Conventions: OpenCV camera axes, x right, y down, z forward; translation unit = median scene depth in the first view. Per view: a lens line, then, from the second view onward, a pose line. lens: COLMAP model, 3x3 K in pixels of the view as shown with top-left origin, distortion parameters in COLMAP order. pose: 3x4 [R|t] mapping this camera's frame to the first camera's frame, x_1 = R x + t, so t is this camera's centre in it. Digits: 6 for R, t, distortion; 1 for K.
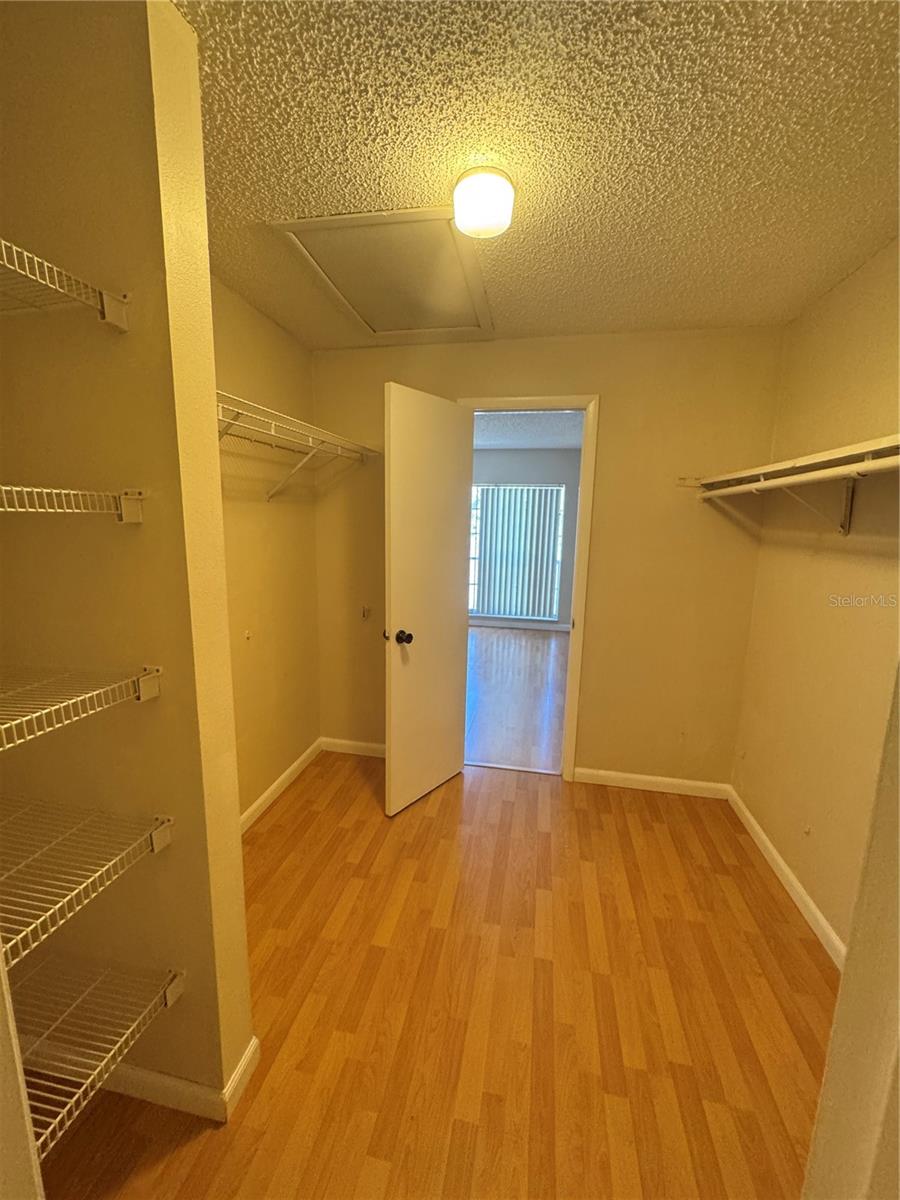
lens RADIAL K [[483.7, 0, 453.6], [0, 483.7, 605.1], [0, 0, 1]] dist [-0.003858, 0.000785]
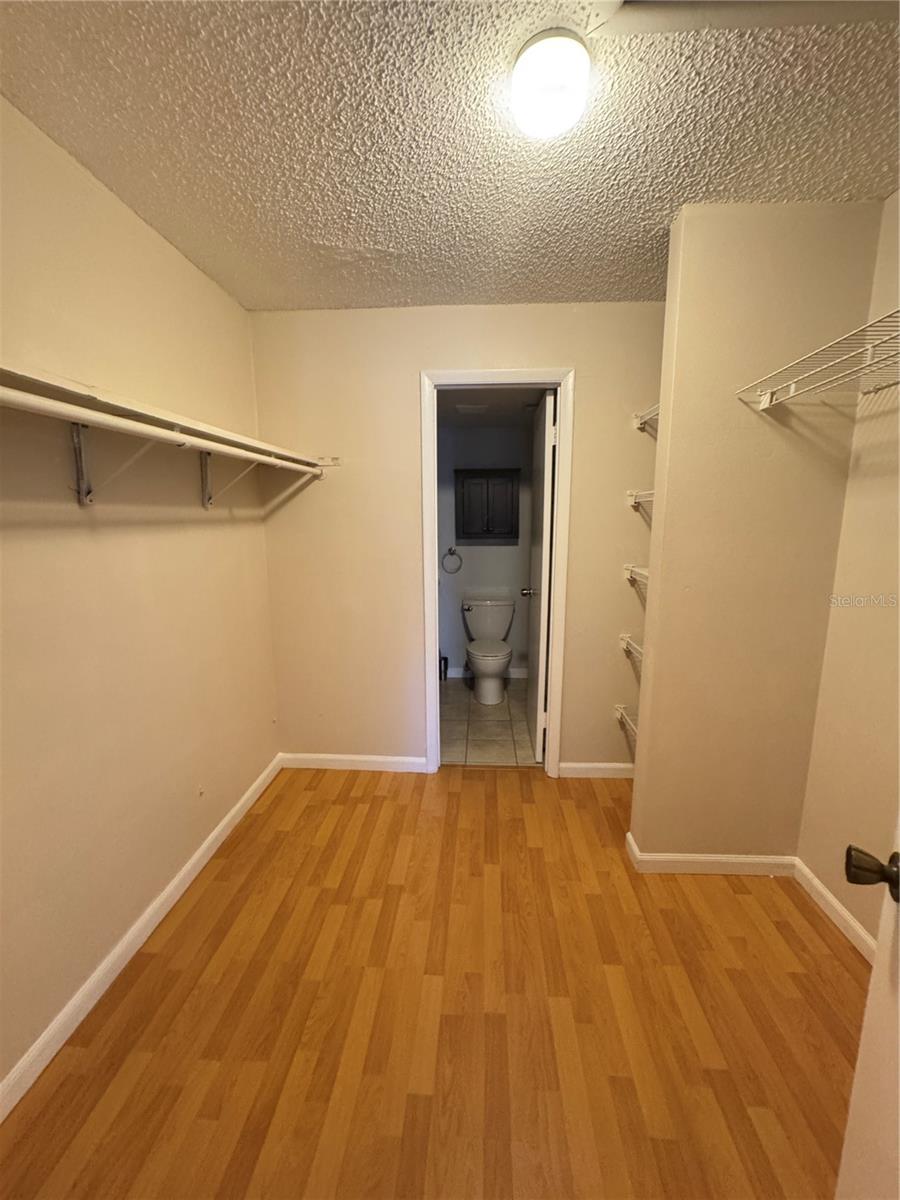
lens RADIAL K [[483.7, 0, 447.2], [0, 483.7, 594.8], [0, 0, 1]] dist [-0.003858, 0.000785]
pose [[-0.994156, 0.001602, -0.107939, 0.267366], [-0.033965, 0.944468, 0.326843, -0.255842], [0.102469, 0.328599, -0.938894, 1.682231]]
